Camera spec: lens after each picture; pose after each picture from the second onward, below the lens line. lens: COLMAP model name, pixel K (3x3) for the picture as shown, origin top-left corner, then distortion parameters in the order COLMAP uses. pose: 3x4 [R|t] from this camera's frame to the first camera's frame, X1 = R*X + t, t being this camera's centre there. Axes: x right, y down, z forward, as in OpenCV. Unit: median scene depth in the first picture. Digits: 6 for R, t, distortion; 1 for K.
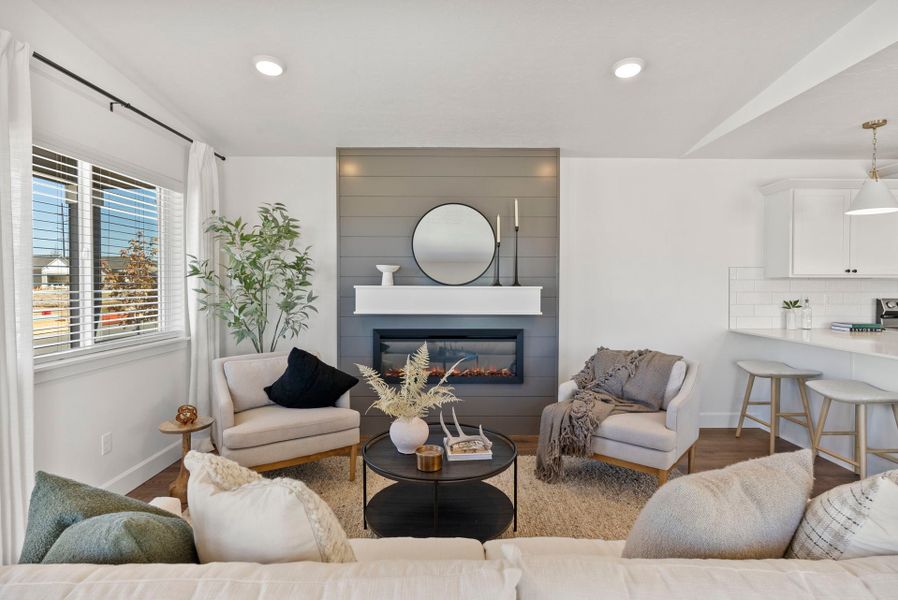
lens RADIAL K [[451.7, 0, 470.9], [0, 451.7, 290.6], [0, 0, 1]] dist [-0.010366, 0.003183]
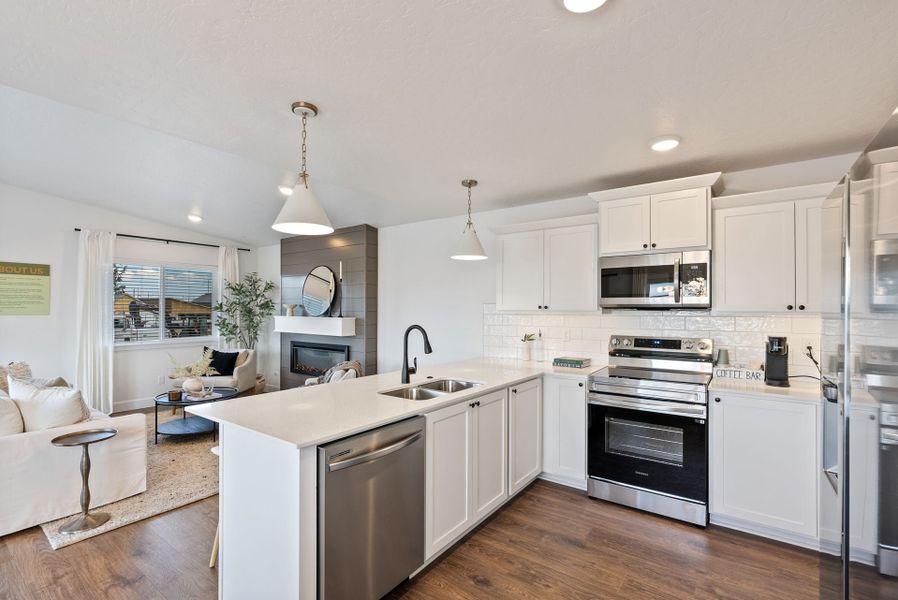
lens RADIAL K [[401.9, 0, 444.9], [0, 401.9, 304.9], [0, 0, 1]] dist [-0.013365, 0.005017]
pose [[0.805180, -0.004838, -0.593010, 1.221525], [-0.014152, 0.999525, -0.027370, -0.020188], [0.592861, 0.030430, 0.804730, 0.111347]]
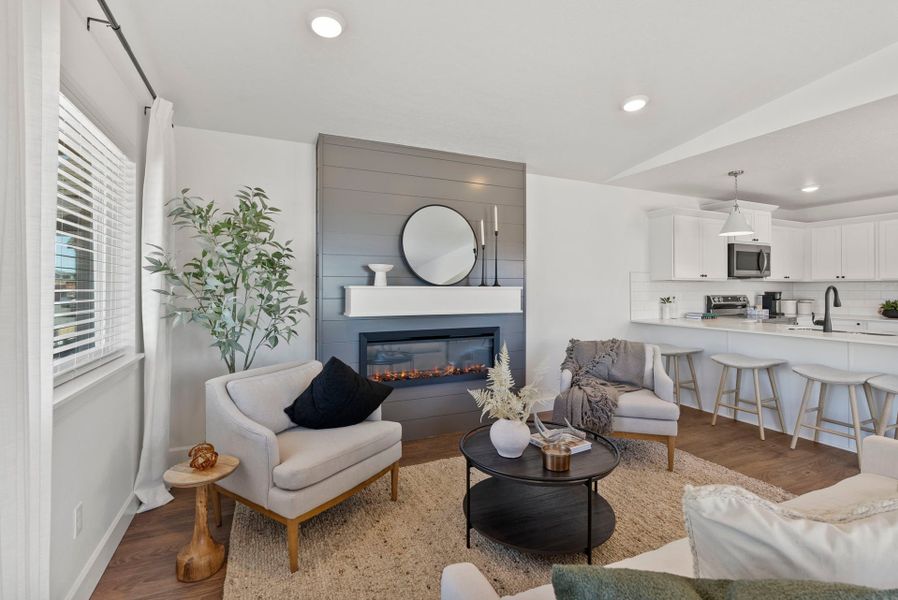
lens RADIAL K [[401.9, 0, 445.9], [0, 401.9, 290.6], [0, 0, 1]] dist [-0.013365, 0.005017]
pose [[0.918257, -0.004303, 0.395962, -0.395387], [0.009244, 0.999901, -0.010573, 0.008661], [-0.395878, 0.013369, 0.918206, 0.173460]]
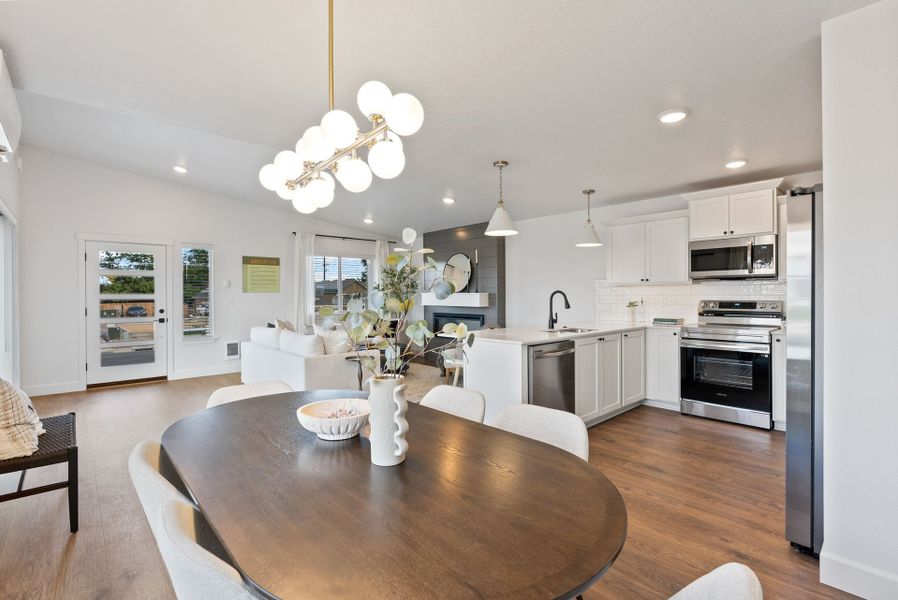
lens RADIAL K [[401.9, 0, 453.1], [0, 401.9, 294.0], [0, 0, 1]] dist [-0.013365, 0.005017]
pose [[0.679318, -0.005213, -0.733825, 1.363912], [-0.007361, 0.999876, -0.013918, 0.022457], [0.733807, 0.014856, 0.679196, -0.292595]]
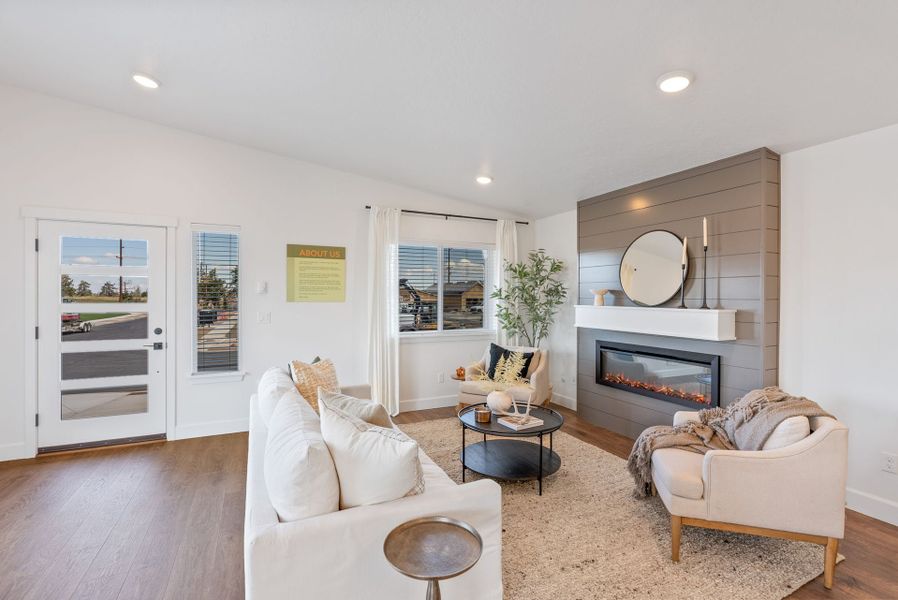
lens RADIAL K [[401.9, 0, 454.2], [0, 401.9, 296.5], [0, 0, 1]] dist [-0.013365, 0.005017]
pose [[0.436041, 0.001772, -0.899925, 0.640024], [-0.022059, 0.999719, -0.008720, -0.017357], [0.899656, 0.023653, 0.435958, 0.162458]]
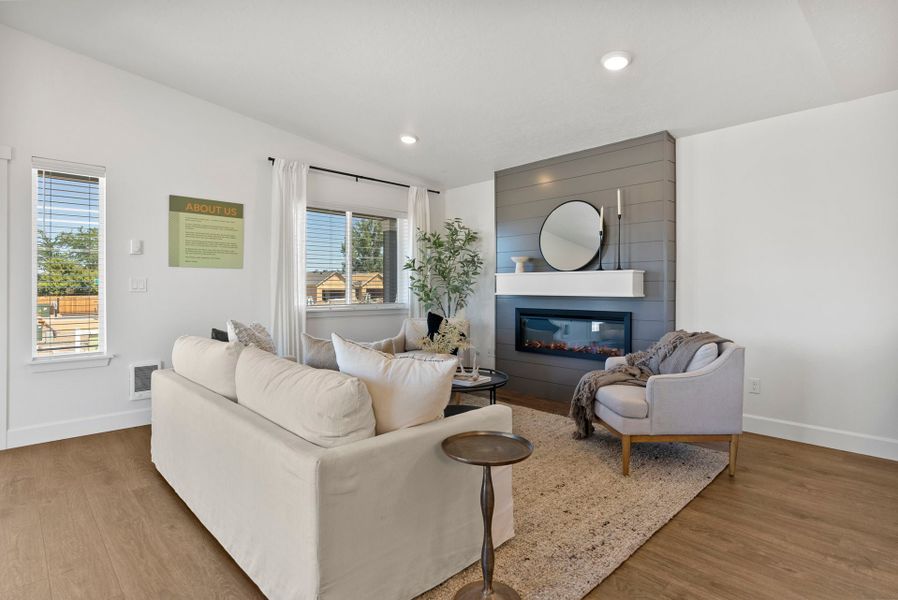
lens RADIAL K [[451.7, 0, 453.5], [0, 451.7, 285.7], [0, 0, 1]] dist [-0.010366, 0.003183]
pose [[0.695337, -0.004851, -0.718667, 0.602908], [-0.014163, 0.999691, -0.020451, 0.053356], [0.718544, 0.024399, 0.695054, -0.013930]]
